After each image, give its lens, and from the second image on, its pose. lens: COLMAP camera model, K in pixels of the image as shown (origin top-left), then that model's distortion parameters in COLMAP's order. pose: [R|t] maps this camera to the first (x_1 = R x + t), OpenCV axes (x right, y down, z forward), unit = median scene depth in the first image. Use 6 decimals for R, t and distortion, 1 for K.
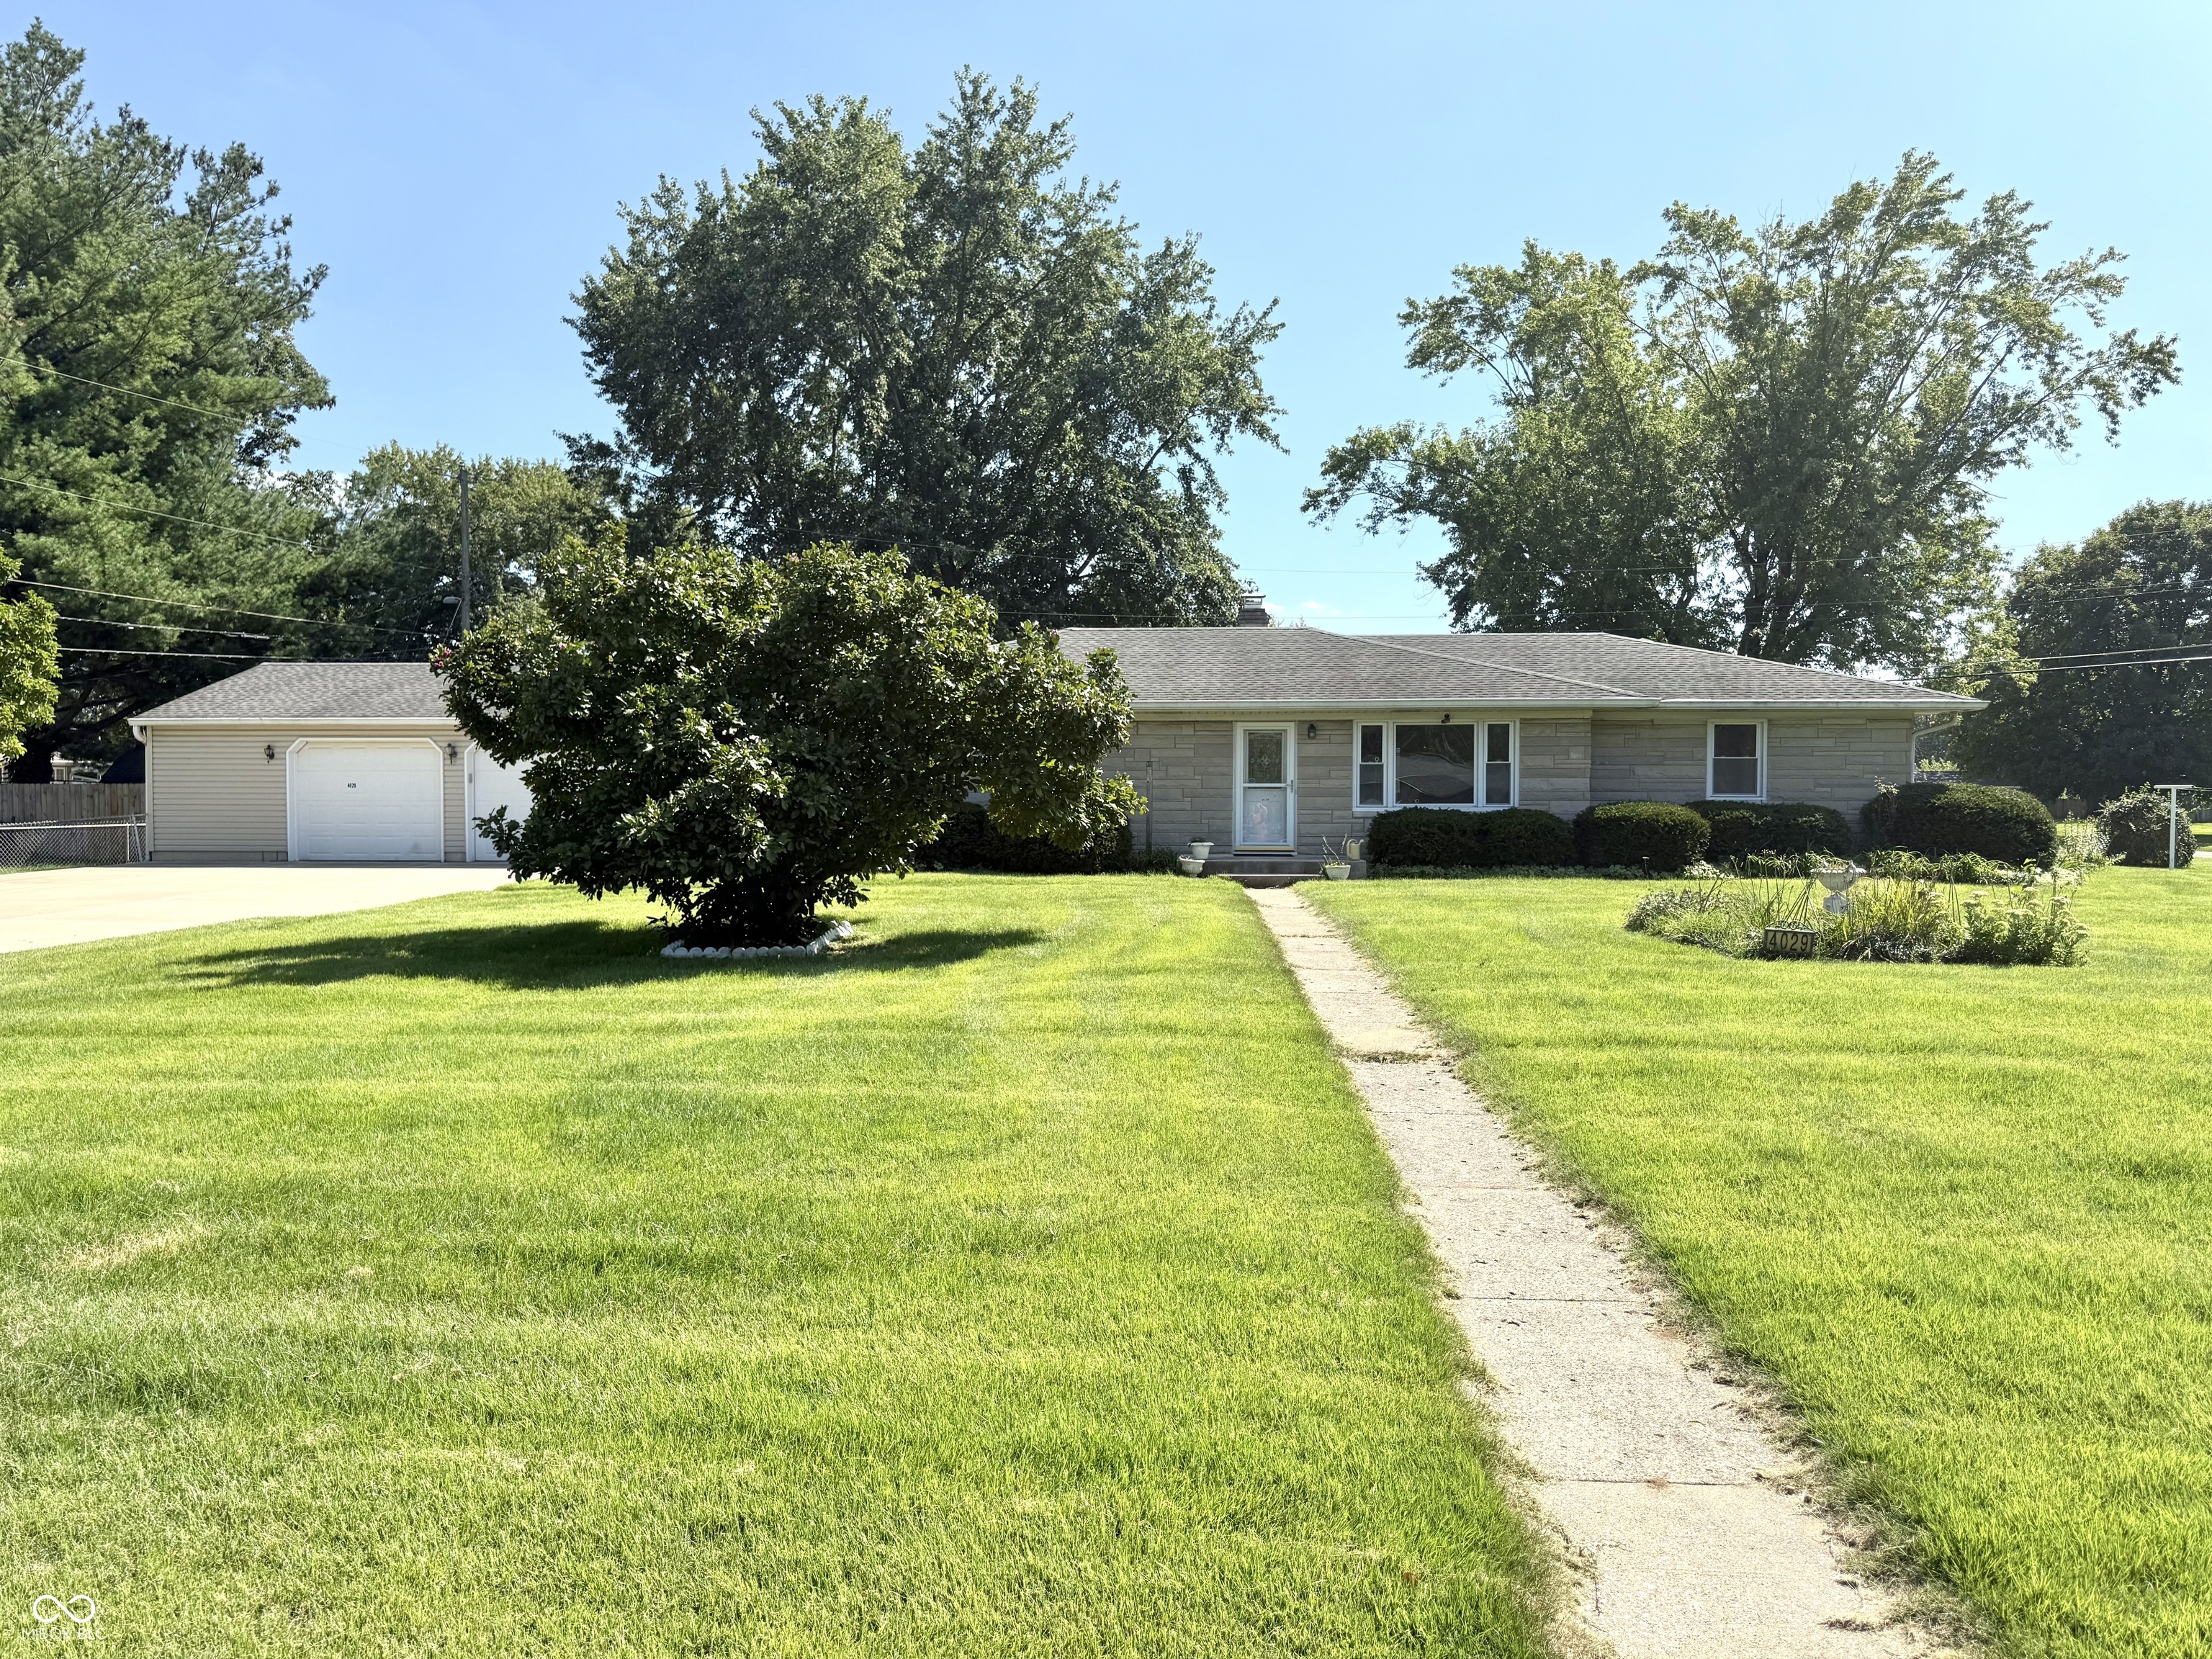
lens RADIAL K [[1579.8, 0, 1111.5], [0, 1579.8, 853.3], [0, 0, 1]] dist [0.071633, -0.071212]
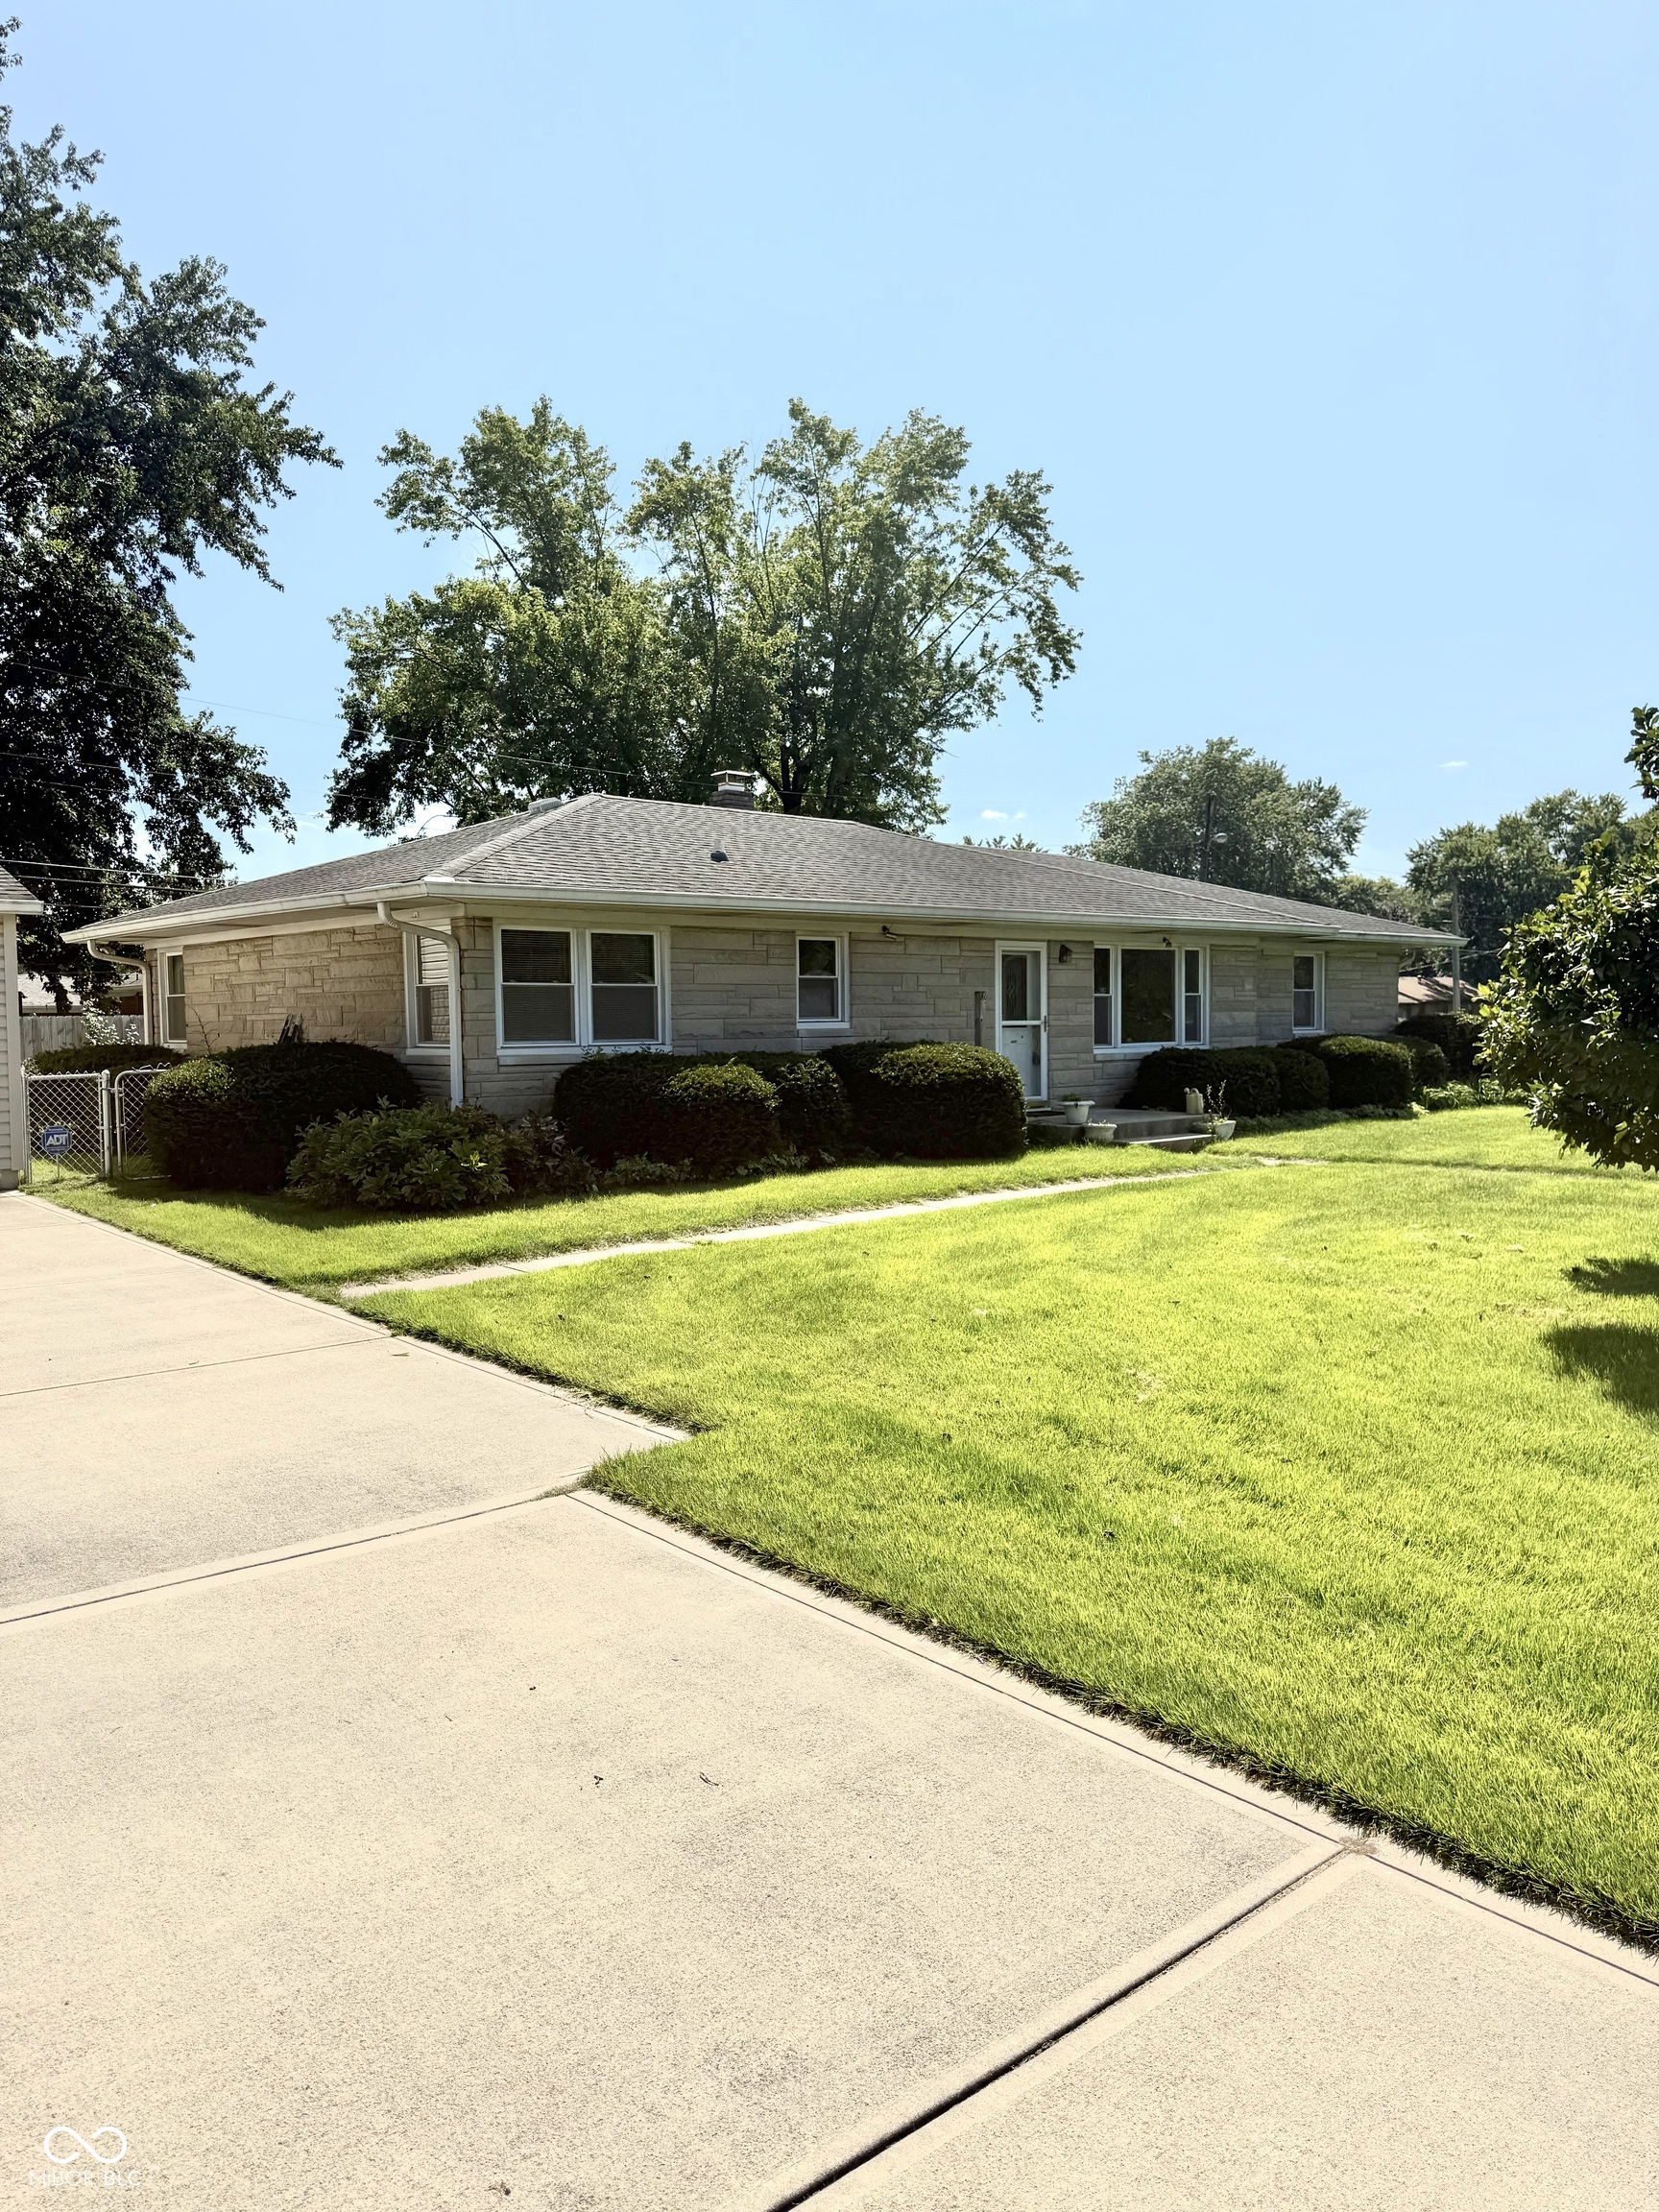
lens RADIAL K [[1527.2, 0, 746.2], [0, 1527.2, 1156.7], [0, 0, 1]] dist [0.060490, -0.000599]
pose [[0.726993, -0.070135, 0.683054, -0.297769], [0.032802, 0.997181, 0.067477, -0.018387], [-0.685861, -0.026650, 0.727244, 0.305510]]
